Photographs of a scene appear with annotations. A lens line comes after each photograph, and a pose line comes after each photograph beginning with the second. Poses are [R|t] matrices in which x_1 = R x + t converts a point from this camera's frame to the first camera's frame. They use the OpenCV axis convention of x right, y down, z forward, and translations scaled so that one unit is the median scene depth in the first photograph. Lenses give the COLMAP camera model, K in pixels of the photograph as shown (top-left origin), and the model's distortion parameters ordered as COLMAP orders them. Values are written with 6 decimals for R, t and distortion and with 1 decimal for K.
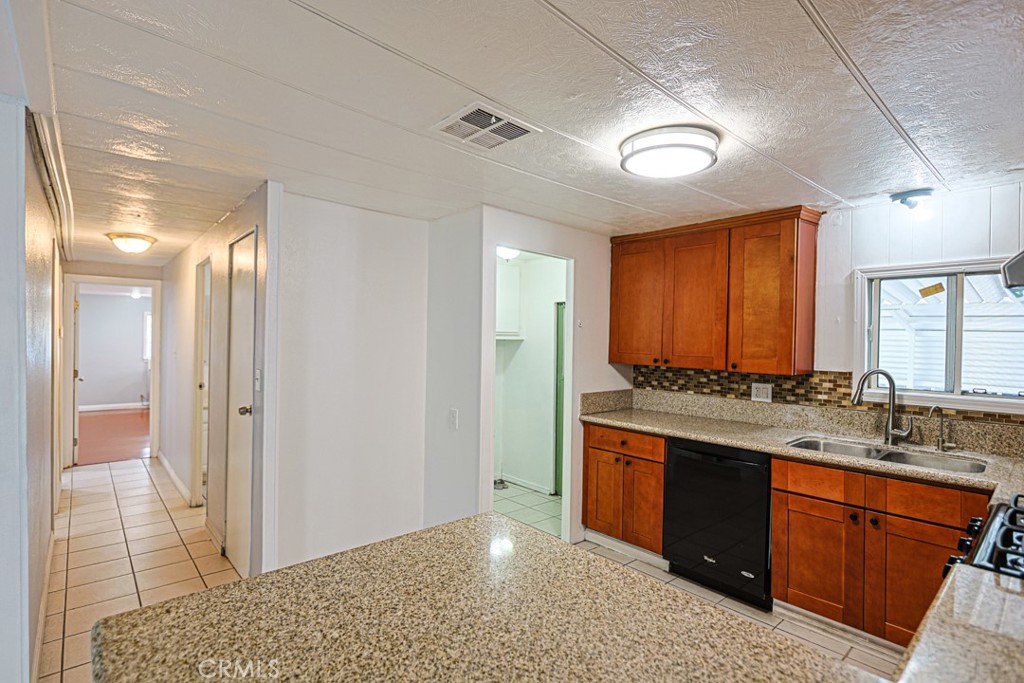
lens RADIAL K [[494.5, 0, 506.3], [0, 494.5, 341.4], [0, 0, 1]] dist [-0.000775, 0.000130]
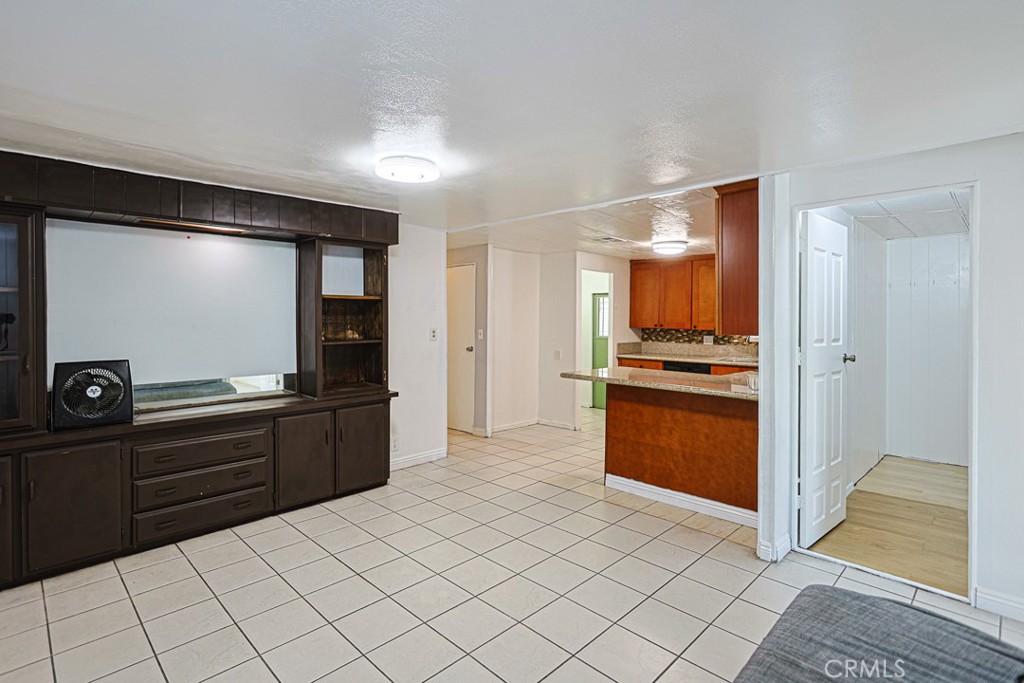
lens RADIAL K [[501.9, 0, 498.5], [0, 501.9, 317.6], [0, 0, 1]] dist [-0.002698, 0.000338]
pose [[0.998656, -0.008711, 0.051099, -0.452307], [0.008948, 0.999950, -0.004406, 0.011950], [-0.051058, 0.004857, 0.998684, -1.022119]]
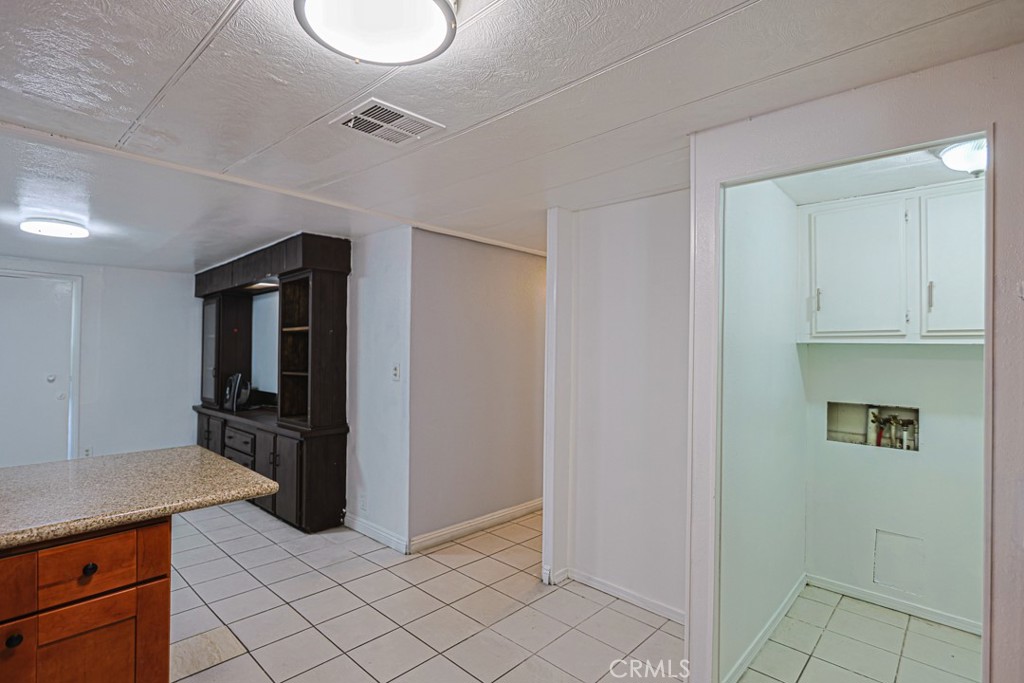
lens RADIAL K [[497.6, 0, 503.4], [0, 497.6, 342.4], [0, 0, 1]] dist [-0.002266, -0.000190]
pose [[0.100268, -0.032251, -0.994438, 0.541783], [-0.012249, 0.999359, -0.033645, 0.022893], [0.994885, 0.015554, 0.099808, 0.635523]]
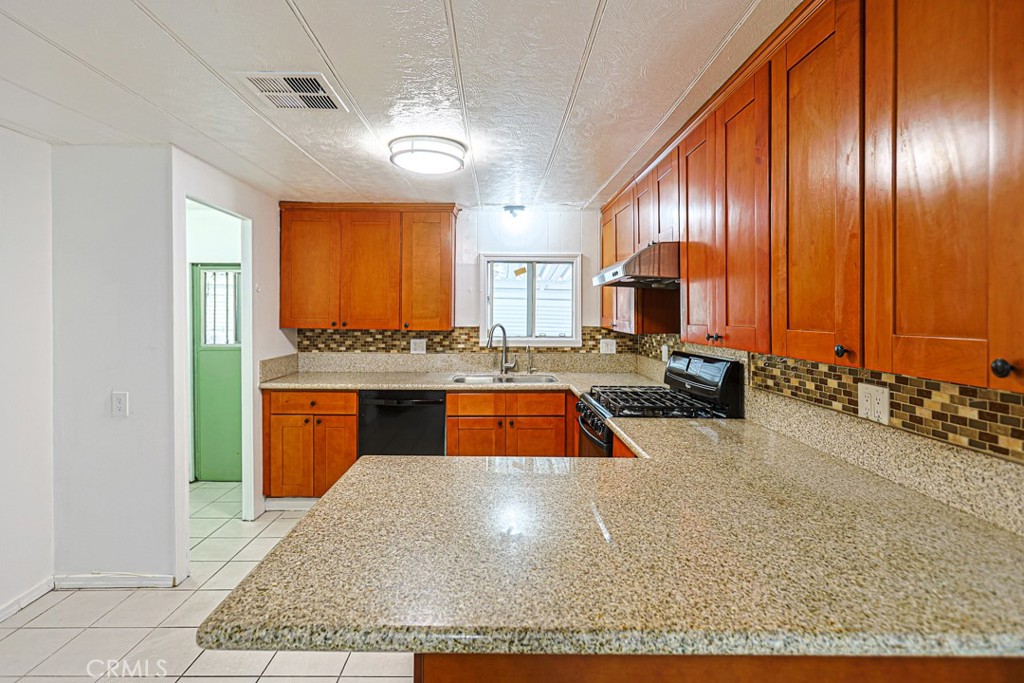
lens RADIAL K [[501.9, 0, 498.5], [0, 501.9, 317.6], [0, 0, 1]] dist [-0.002698, 0.000338]
pose [[0.659260, -0.022885, 0.751567, -0.306244], [0.008289, 0.999697, 0.023169, 0.002892], [-0.751870, -0.009045, 0.659250, 0.010931]]
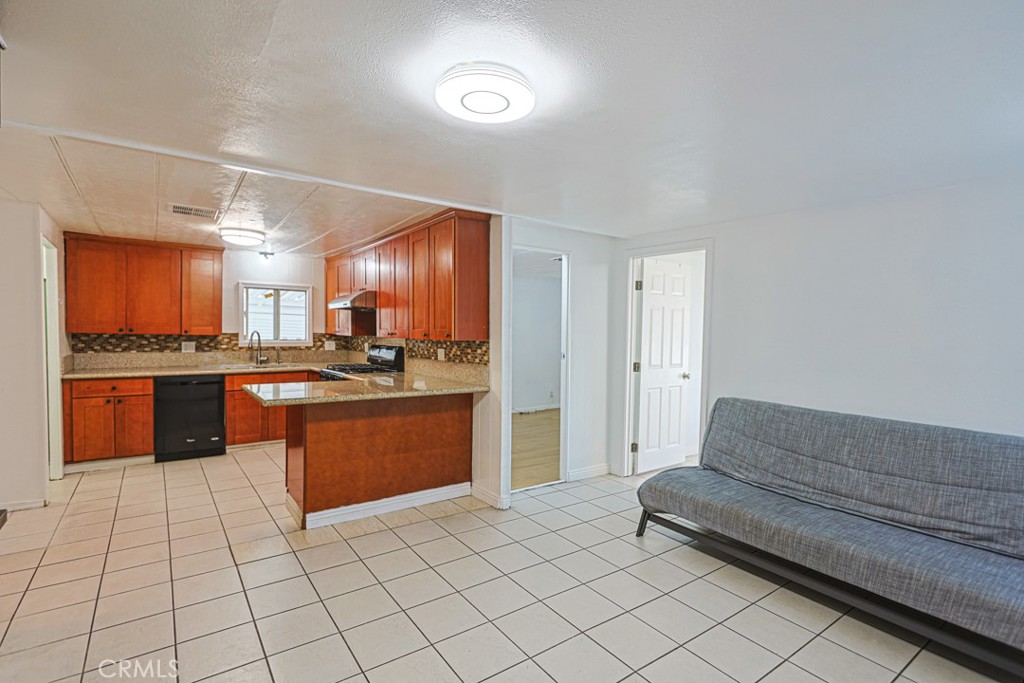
lens RADIAL K [[497.6, 0, 503.4], [0, 497.6, 342.4], [0, 0, 1]] dist [-0.002266, -0.000190]
pose [[0.104291, -0.042370, 0.993644, -1.088760], [-0.011136, 0.998980, 0.043766, -0.000291], [-0.994484, -0.015629, 0.103713, -0.262629]]
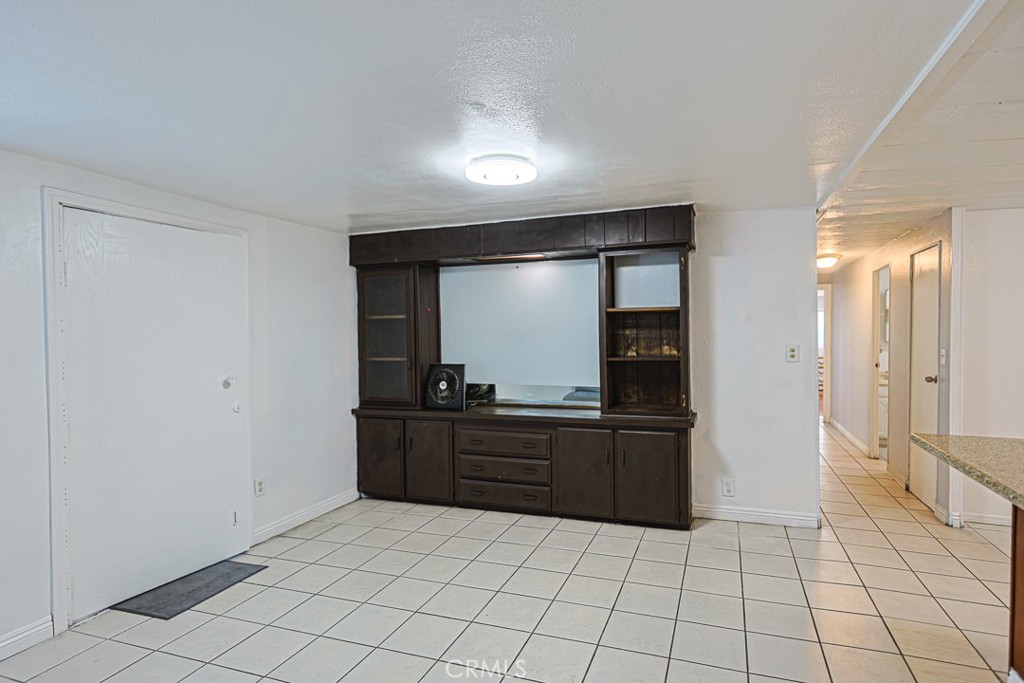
lens RADIAL K [[509.9, 0, 553.5], [0, 509.9, 341.6], [0, 0, 1]] dist [-0.000695, -0.000003]
pose [[0.503949, 0.001897, -0.863732, 0.133441], [0.009456, 0.999926, 0.007713, 0.014286], [0.863682, -0.012055, 0.503893, -0.509914]]
